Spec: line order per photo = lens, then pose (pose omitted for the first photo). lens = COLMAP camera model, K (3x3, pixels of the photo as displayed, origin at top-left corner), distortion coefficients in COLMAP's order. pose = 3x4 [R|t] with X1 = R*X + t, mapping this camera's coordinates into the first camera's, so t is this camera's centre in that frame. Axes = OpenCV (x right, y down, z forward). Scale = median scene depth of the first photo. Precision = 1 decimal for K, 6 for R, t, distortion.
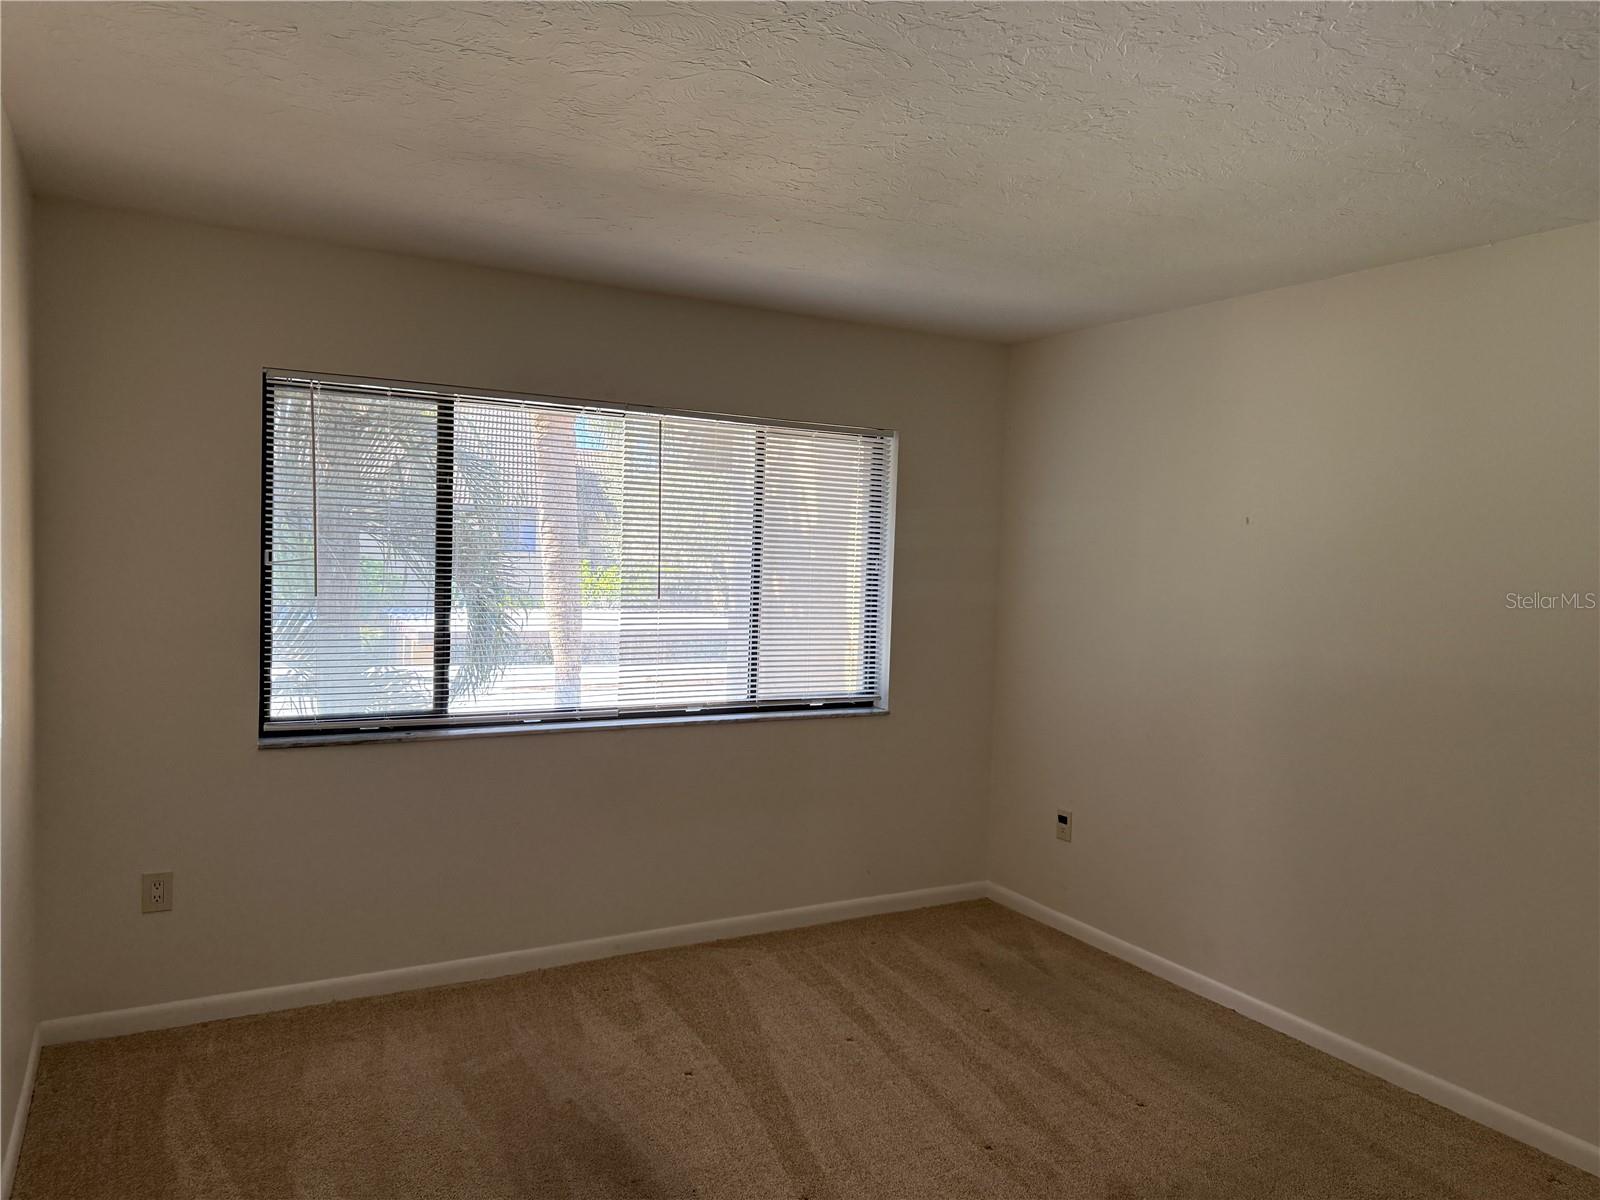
lens RADIAL K [[1148.7, 0, 795.8], [0, 1148.7, 597.1], [0, 0, 1]] dist [0.099041, -0.143709]
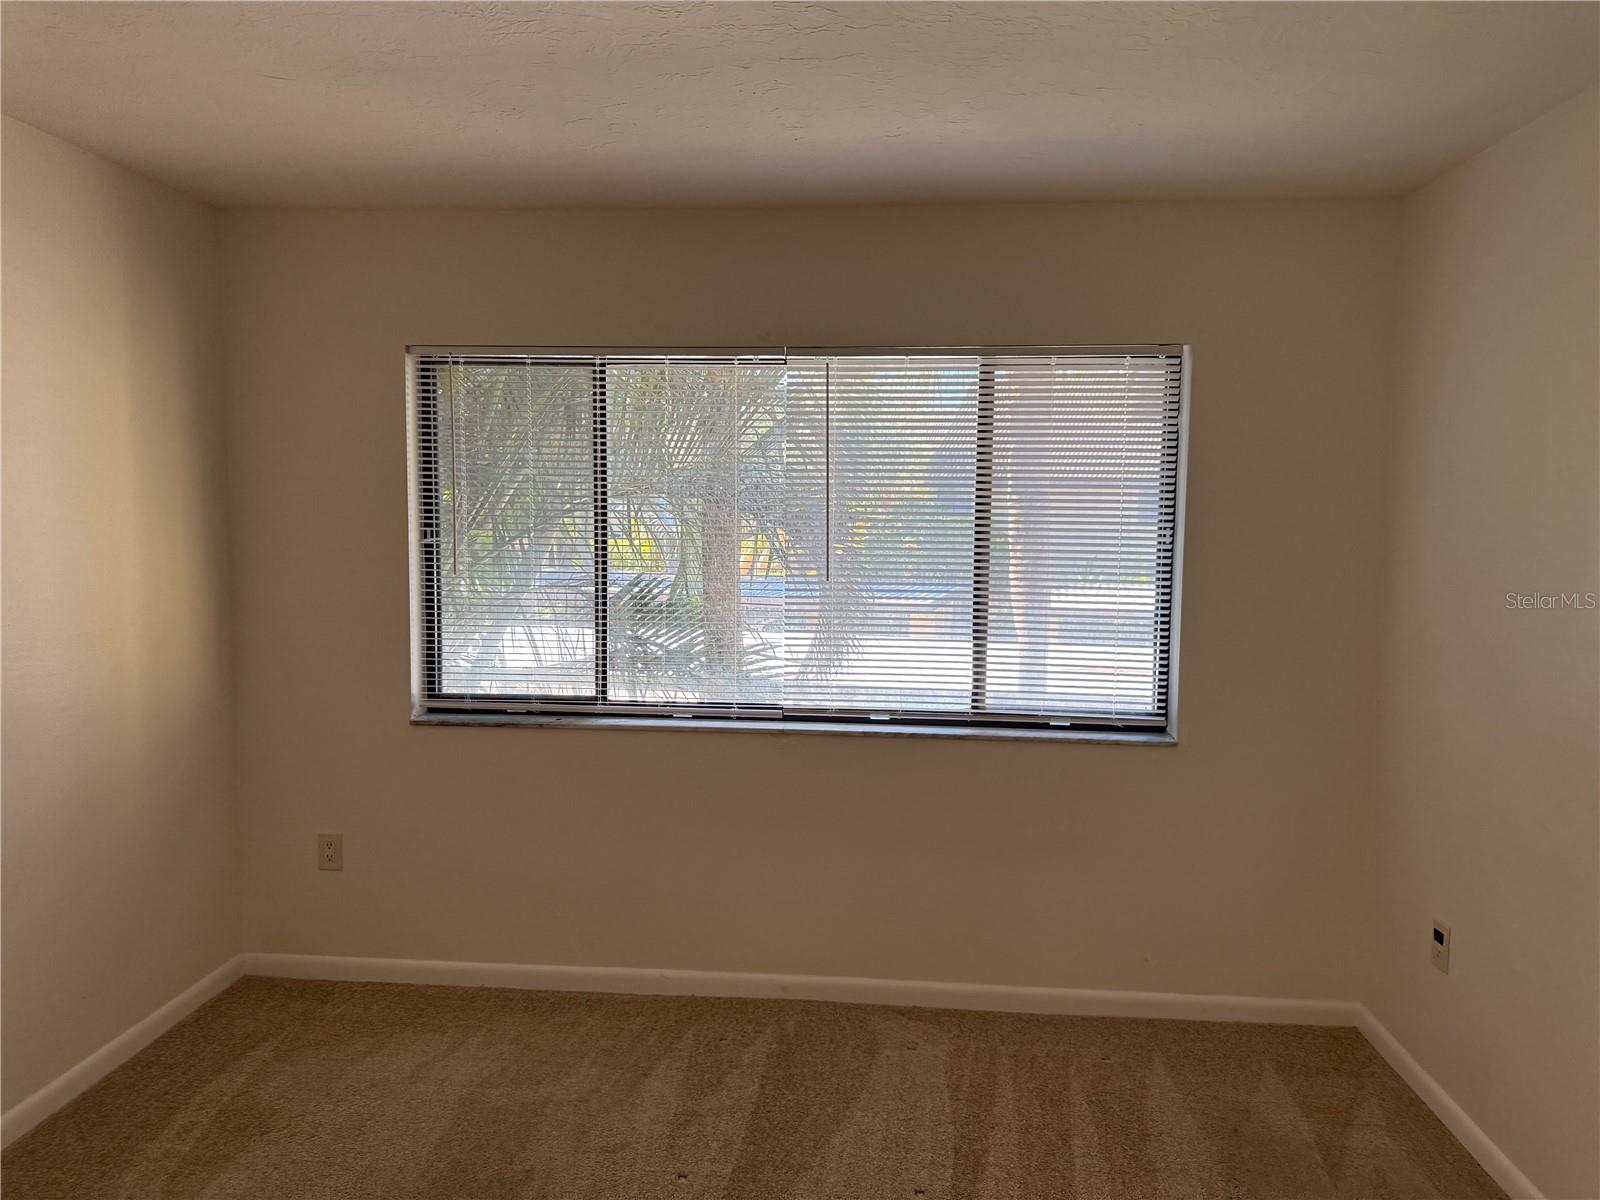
lens RADIAL K [[1148.7, 0, 795.8], [0, 1148.7, 597.1], [0, 0, 1]] dist [0.099041, -0.143709]
pose [[0.825992, 0.020679, -0.563302, 0.348167], [-0.008182, 0.999661, 0.024699, -0.007457], [0.563622, -0.015792, 0.825882, 0.325129]]
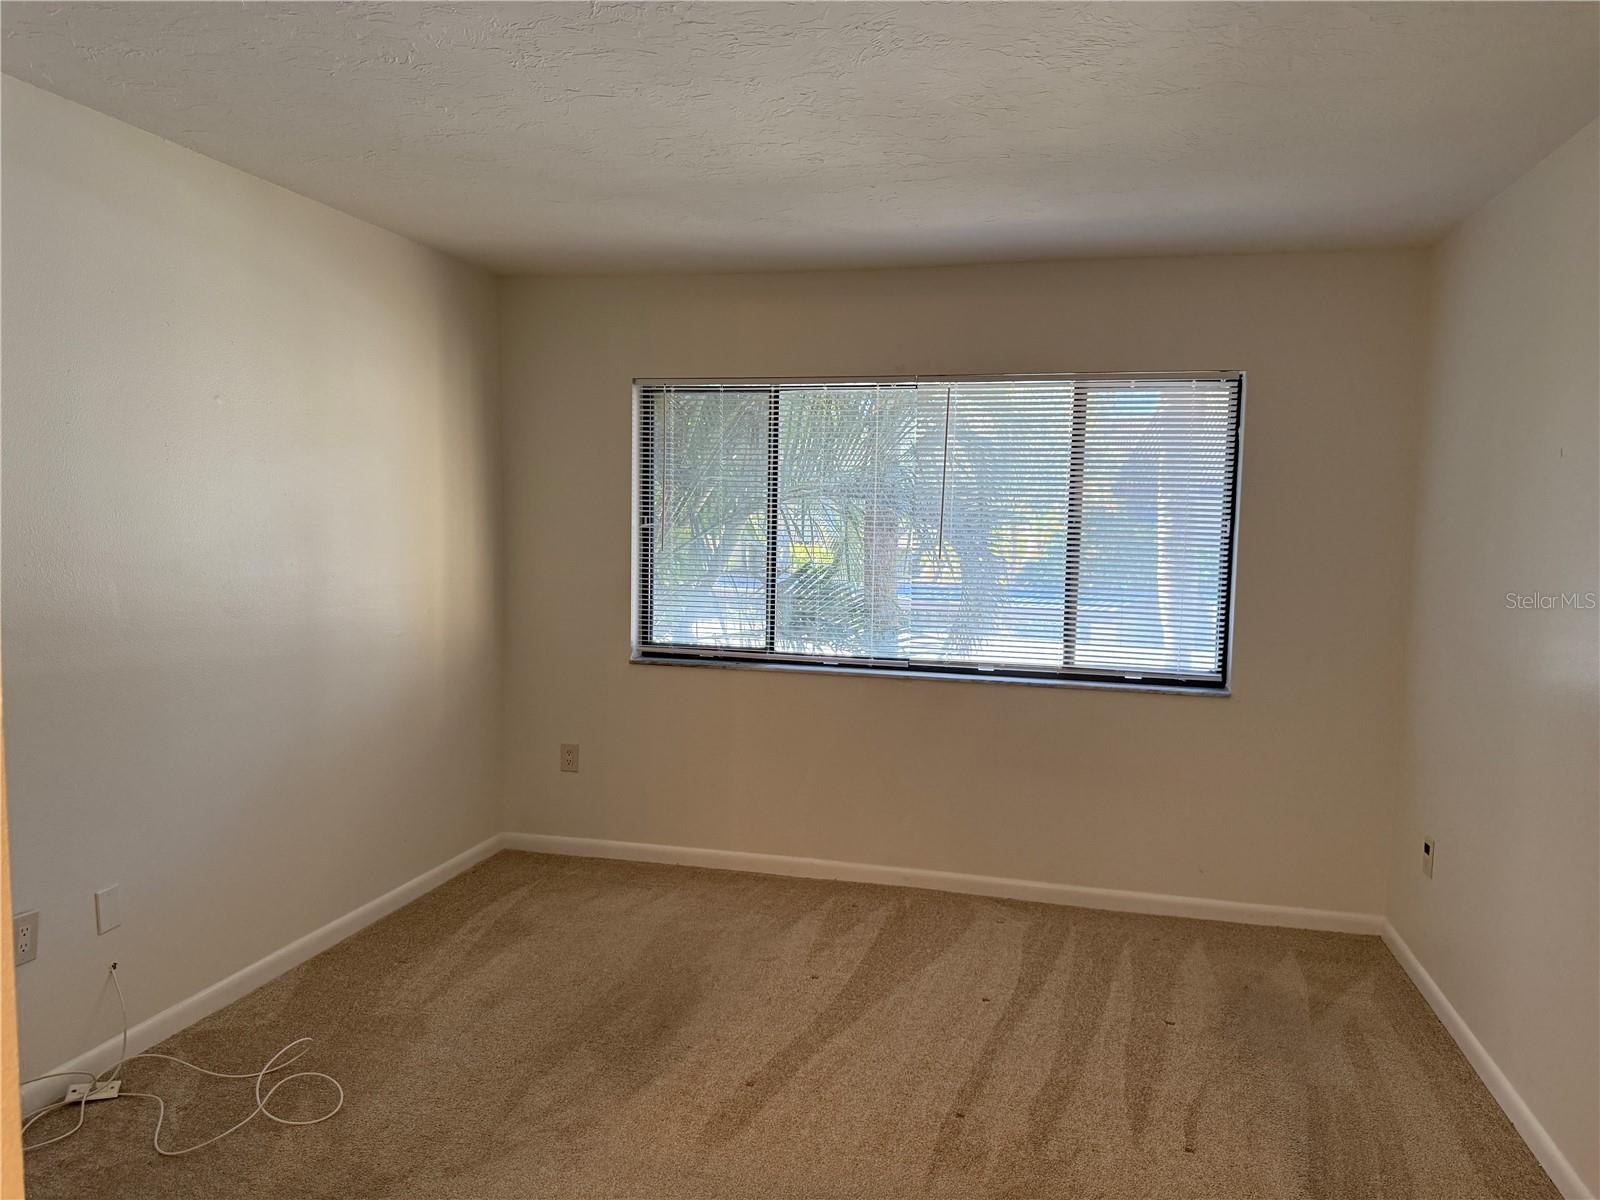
lens RADIAL K [[1148.7, 0, 795.8], [0, 1148.7, 597.1], [0, 0, 1]] dist [0.099041, -0.143709]
pose [[0.721792, 0.031838, -0.691377, 0.543298], [-0.026900, 0.999477, 0.017943, 0.022561], [0.691587, 0.005647, 0.722271, 0.155567]]
